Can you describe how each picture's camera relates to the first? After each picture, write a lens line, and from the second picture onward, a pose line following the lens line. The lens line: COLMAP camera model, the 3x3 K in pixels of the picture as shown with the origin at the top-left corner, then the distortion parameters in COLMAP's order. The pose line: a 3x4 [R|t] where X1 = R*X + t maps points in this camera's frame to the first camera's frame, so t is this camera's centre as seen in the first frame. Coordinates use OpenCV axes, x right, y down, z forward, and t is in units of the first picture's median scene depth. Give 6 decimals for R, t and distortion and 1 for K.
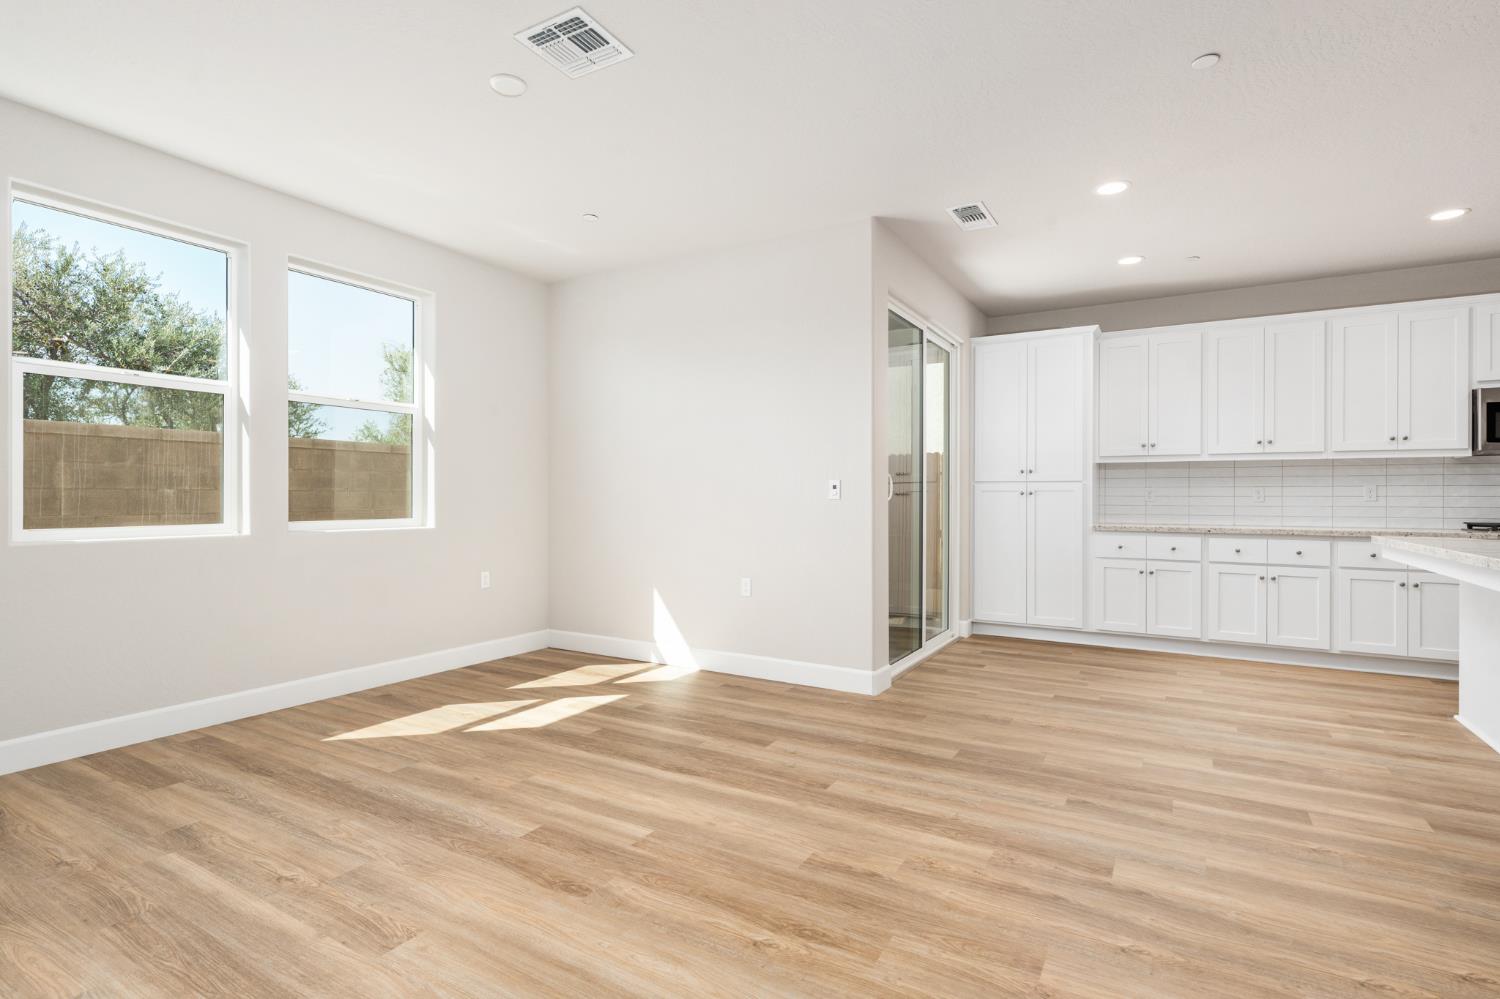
lens RADIAL K [[728.4, 0, 740.6], [0, 728.4, 498.7], [0, 0, 1]] dist [-0.005618, 0.003604]
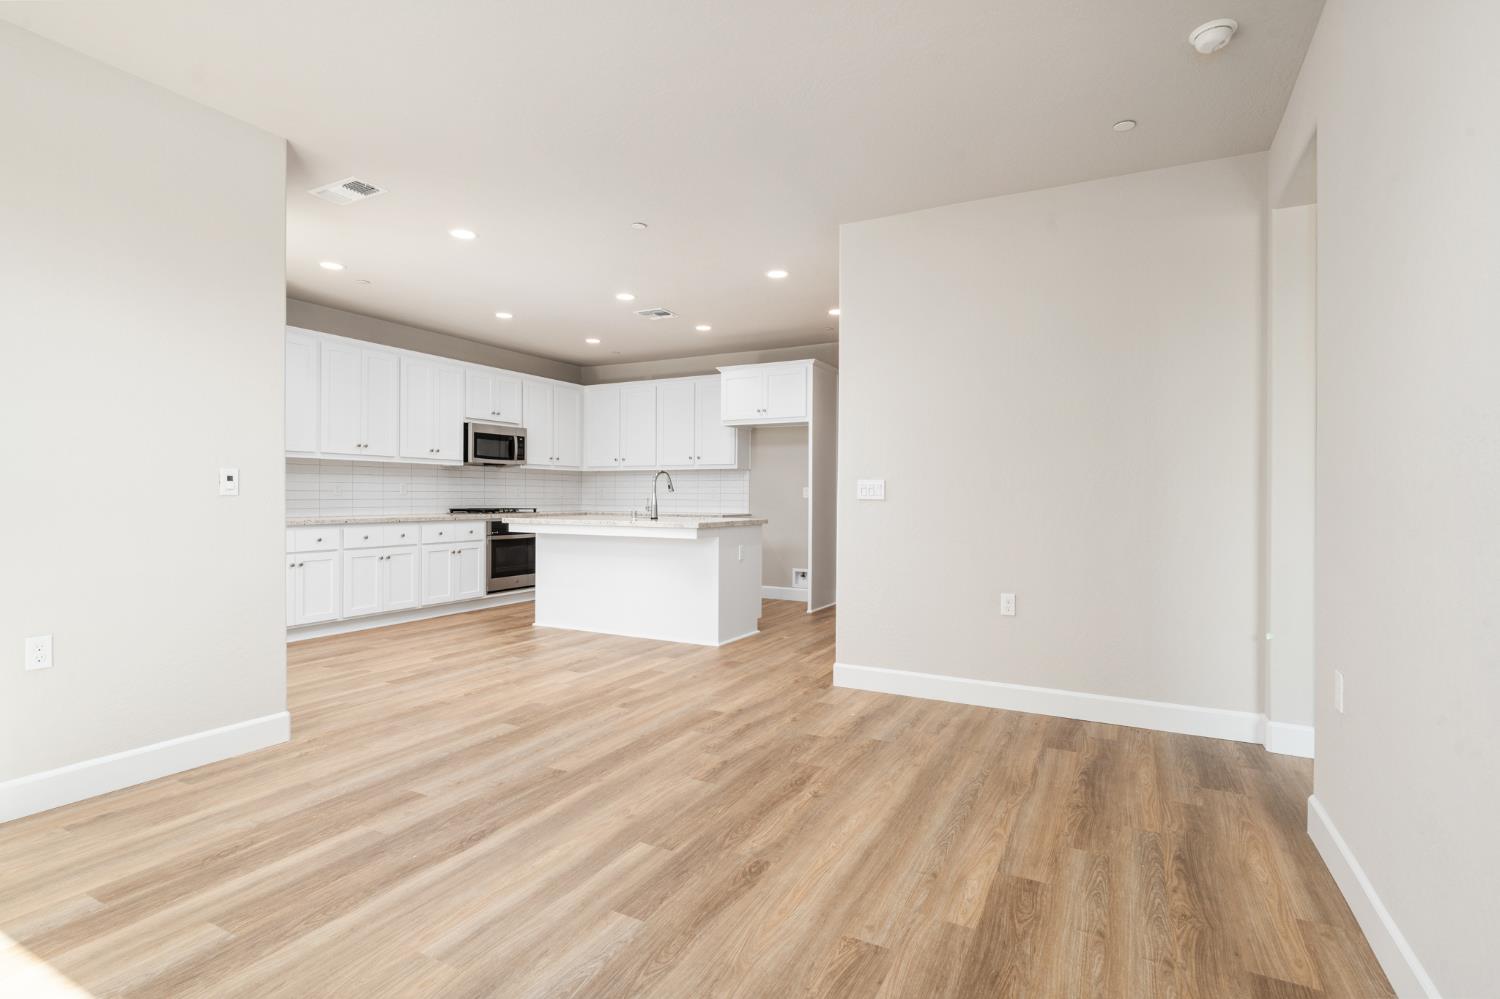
lens RADIAL K [[728.4, 0, 755.9], [0, 728.4, 500.8], [0, 0, 1]] dist [-0.005618, 0.003604]
pose [[-0.064415, -0.010415, 0.997869, -0.799824], [-0.004112, 0.999940, 0.010171, -0.003239], [-0.997915, -0.003448, -0.064454, 0.674028]]
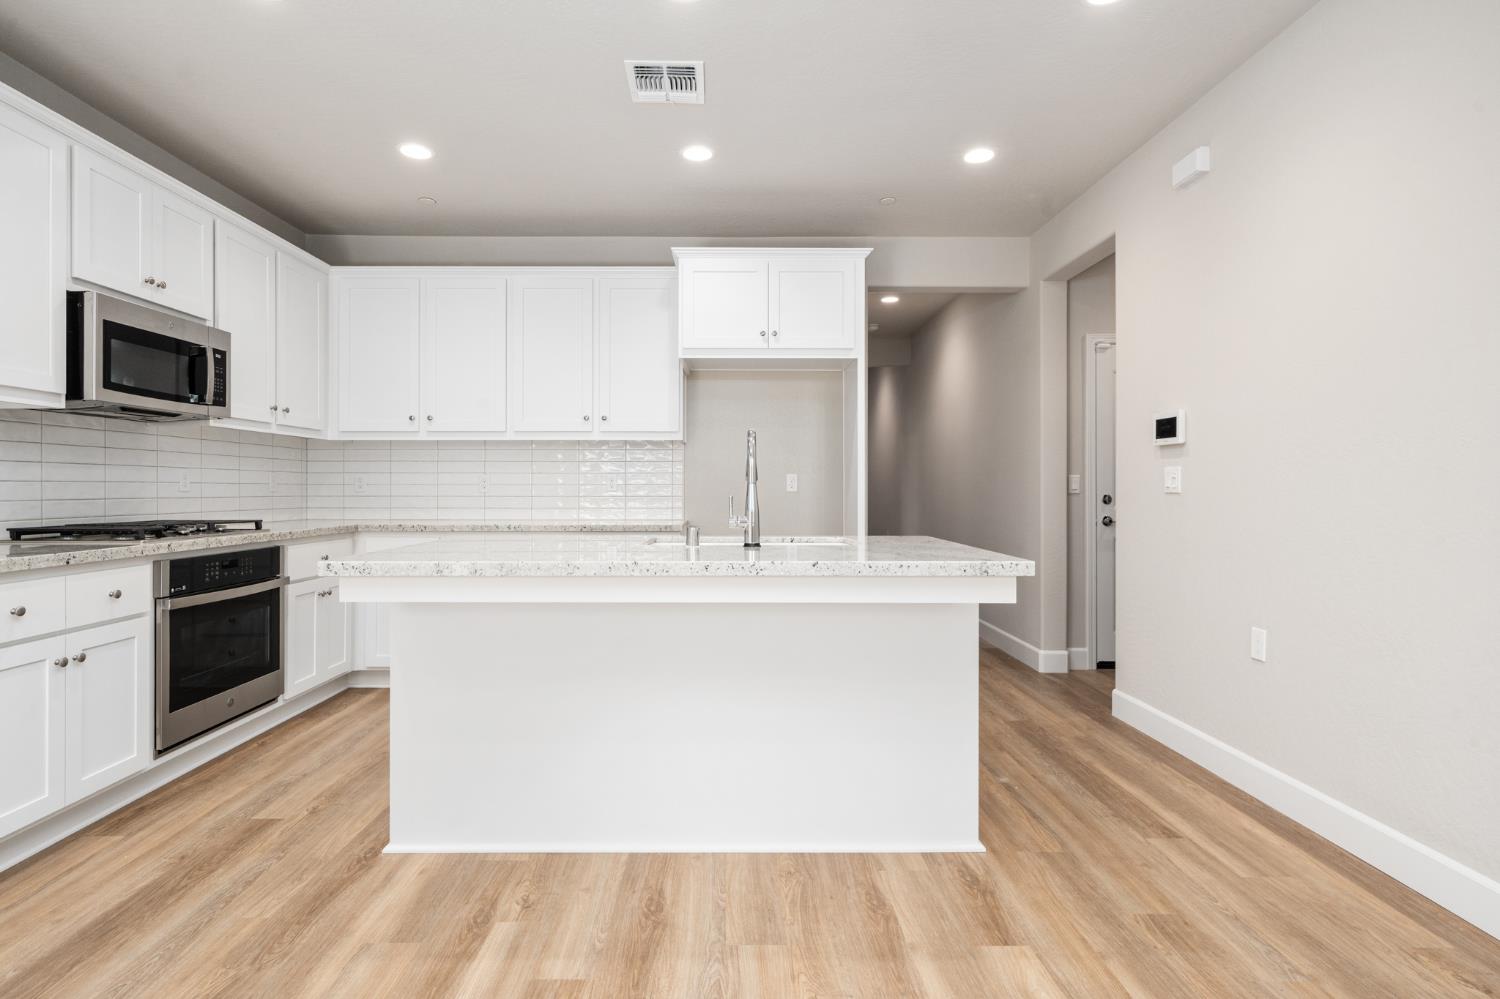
lens RADIAL K [[755.5, 0, 734.0], [0, 755.5, 478.3], [0, 0, 1]] dist [0.002991, 0.002778]
pose [[-0.527410, 0.007574, 0.849577, 0.341818], [-0.002060, 0.999946, -0.010193, -0.000541], [-0.849608, -0.007126, -0.527366, 1.220602]]
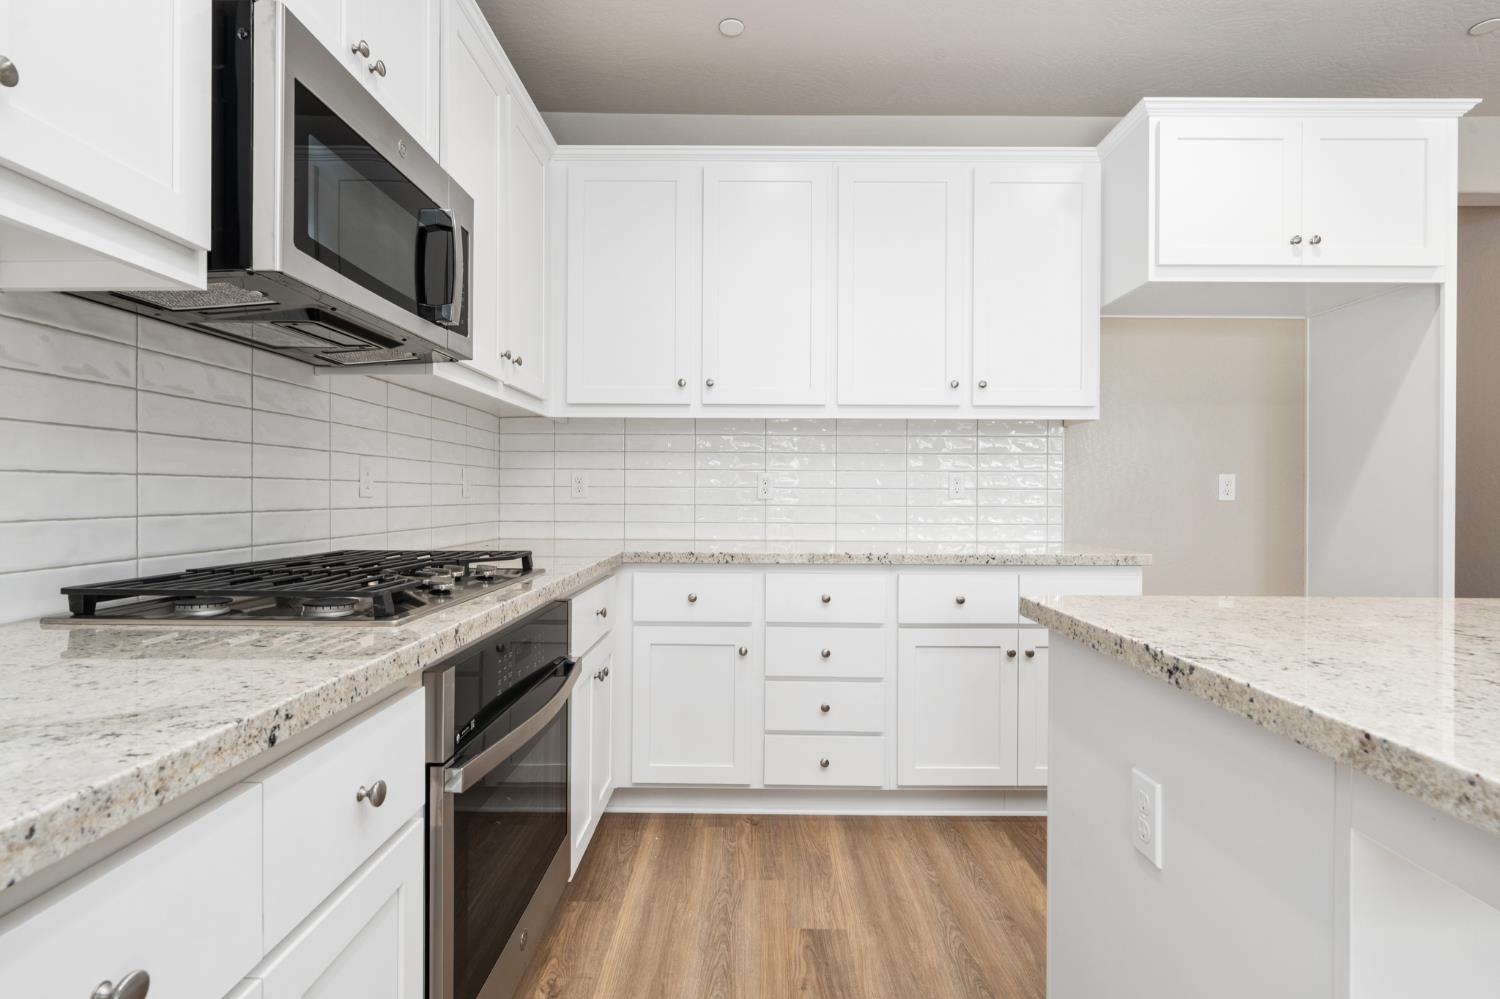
lens RADIAL K [[755.5, 0, 762.8], [0, 755.5, 485.7], [0, 0, 1]] dist [0.002991, 0.002778]
pose [[-0.522579, 0.001294, 0.852590, 1.006121], [-0.007562, 0.999952, -0.006153, 0.001506], [-0.852557, -0.009663, -0.522544, 1.366501]]
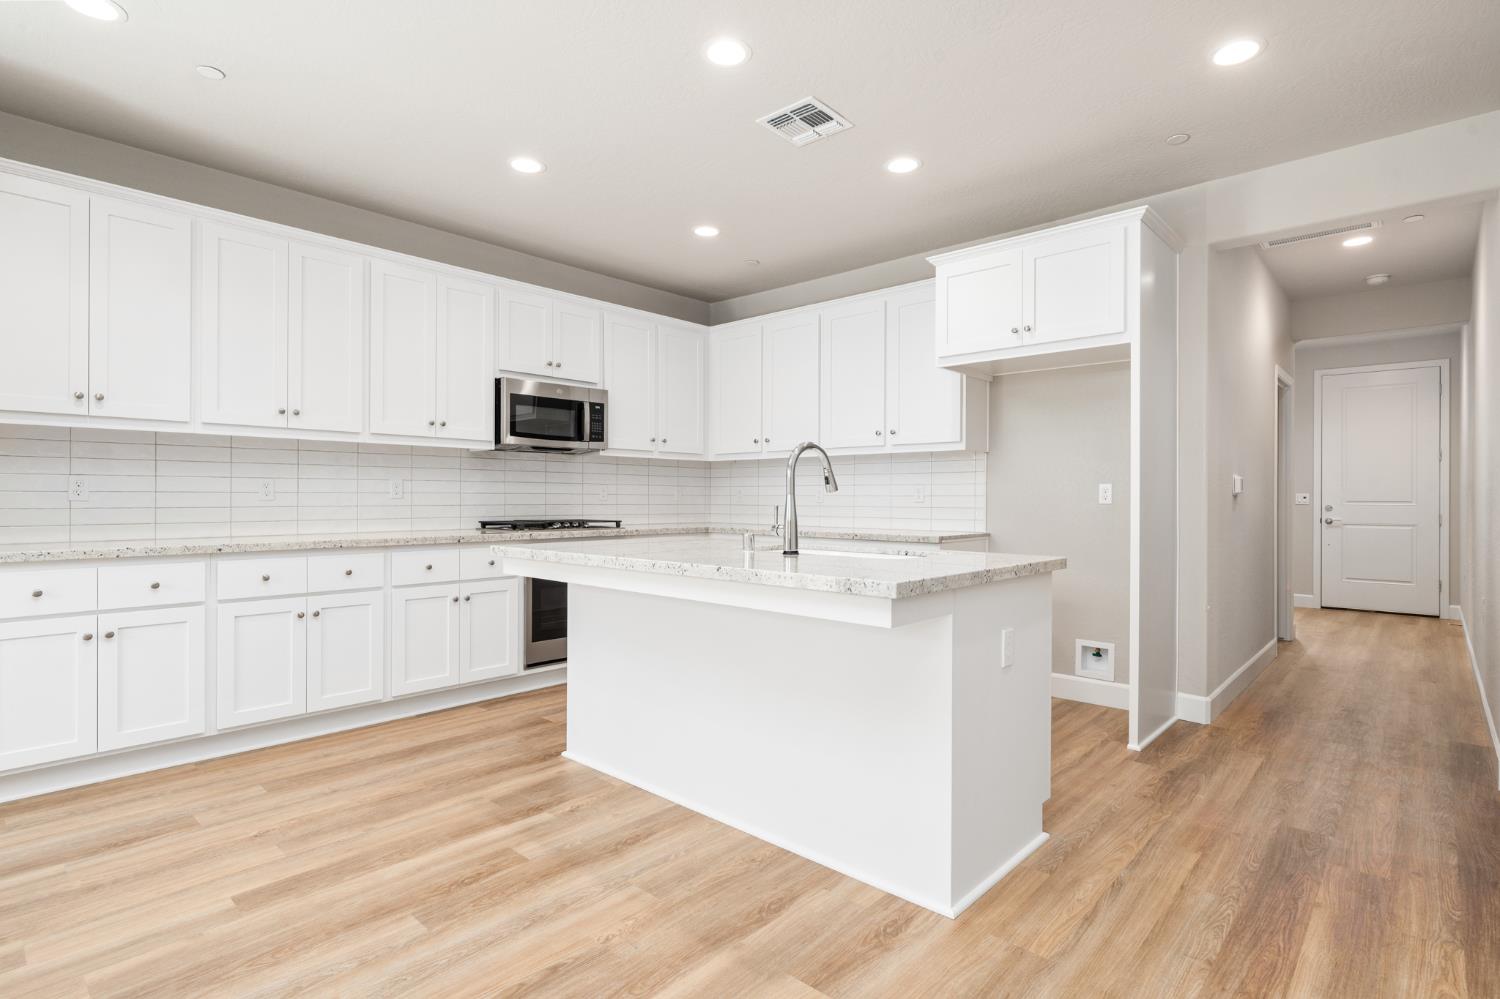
lens RADIAL K [[755.5, 0, 749.8], [0, 755.5, 485.4], [0, 0, 1]] dist [0.002991, 0.002778]
pose [[0.198741, 0.014065, 0.979951, 0.184844], [-0.002888, 0.999901, -0.013766, -0.001507], [-0.980048, -0.000094, 0.198762, 0.690160]]
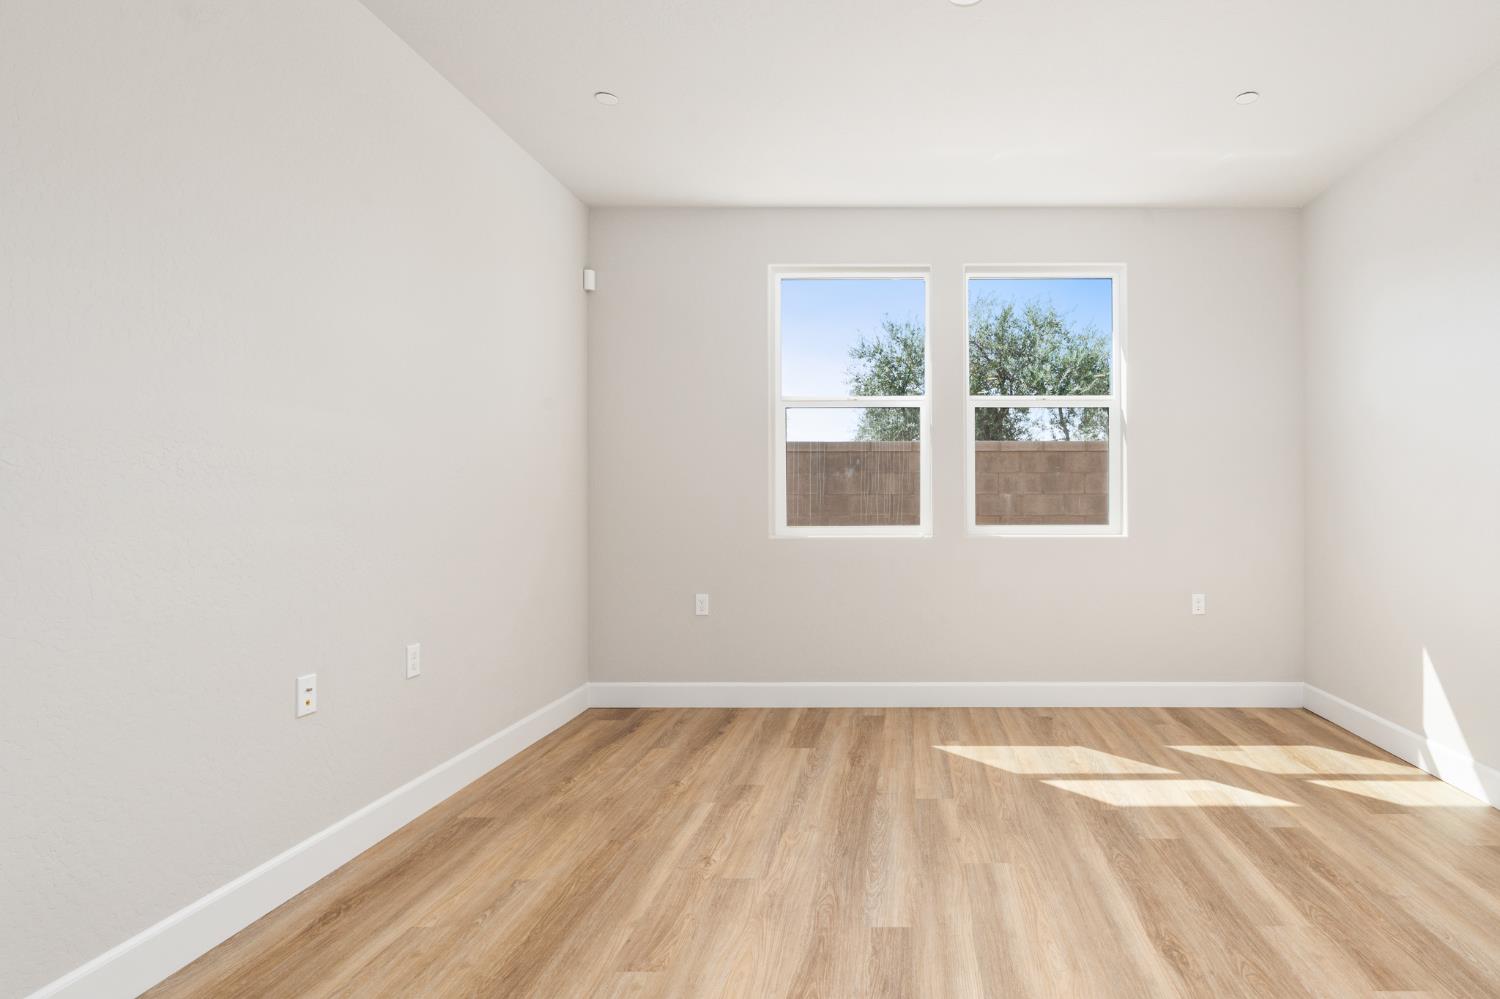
lens RADIAL K [[780.6, 0, 914.4], [0, 780.6, 498.8], [0, 0, 1]] dist [-0.004721, 0.000062]
pose [[0.517704, -0.002306, -0.855557, 0.332223], [0.000030, 0.999996, -0.002677, -0.004354], [0.855560, 0.001360, 0.517702, 0.429928]]
